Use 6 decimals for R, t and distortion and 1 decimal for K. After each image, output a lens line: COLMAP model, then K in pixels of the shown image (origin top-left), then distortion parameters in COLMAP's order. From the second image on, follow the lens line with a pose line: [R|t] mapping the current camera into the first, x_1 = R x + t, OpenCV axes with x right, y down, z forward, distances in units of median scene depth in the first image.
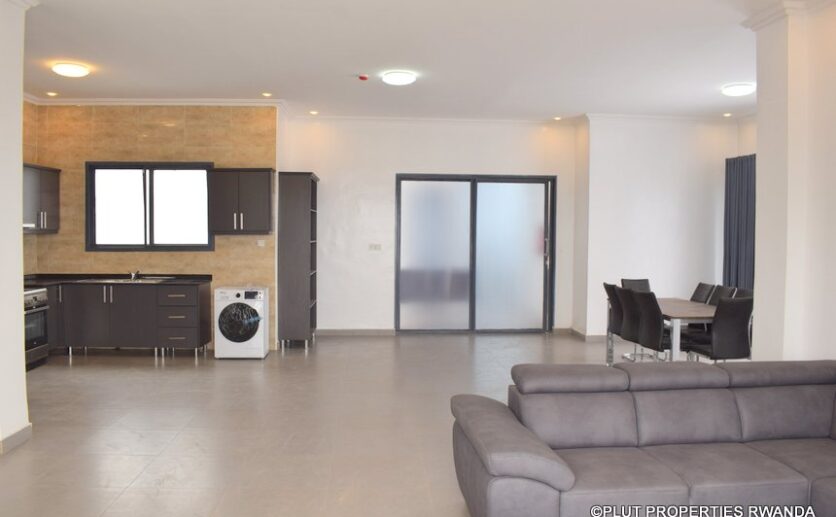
lens RADIAL K [[657.2, 0, 413.0], [0, 657.2, 260.5], [0, 0, 1]] dist [-0.086216, 0.002810]
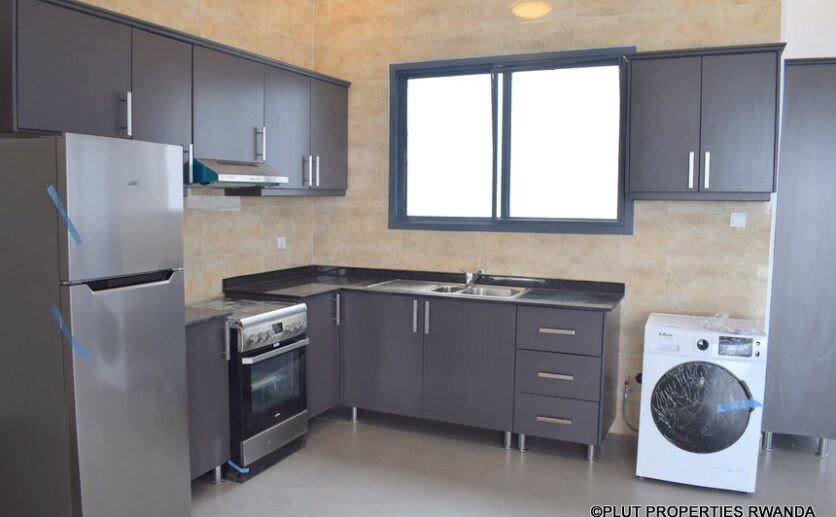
lens RADIAL K [[657.2, 0, 413.0], [0, 657.2, 260.5], [0, 0, 1]] dist [-0.086216, 0.002810]
pose [[0.880989, 0.045301, -0.470964, -0.223771], [-0.020555, 0.998131, 0.057556, -0.019929], [0.472691, -0.041026, 0.880273, 0.511605]]
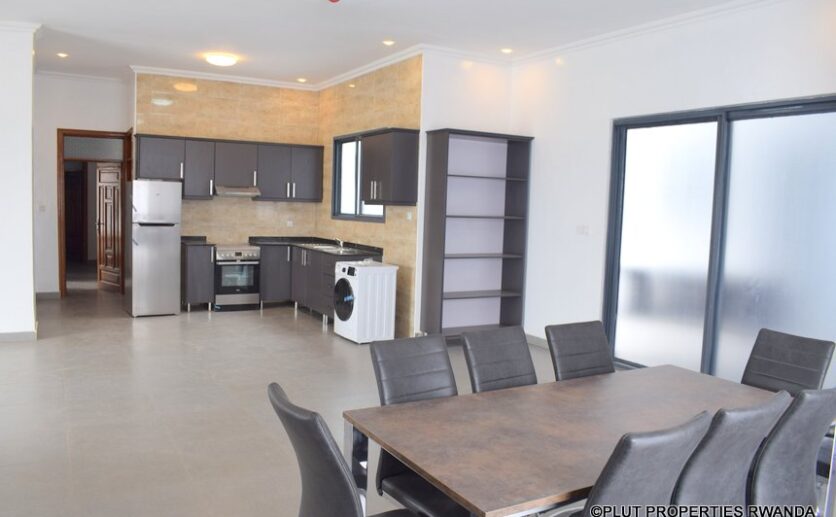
lens RADIAL K [[657.2, 0, 413.0], [0, 657.2, 260.5], [0, 0, 1]] dist [-0.086216, 0.002810]
pose [[0.437383, 0.085440, -0.895207, 0.566768], [-0.064814, 0.995882, 0.063382, -0.023754], [0.896937, 0.030300, 0.441120, 0.634002]]
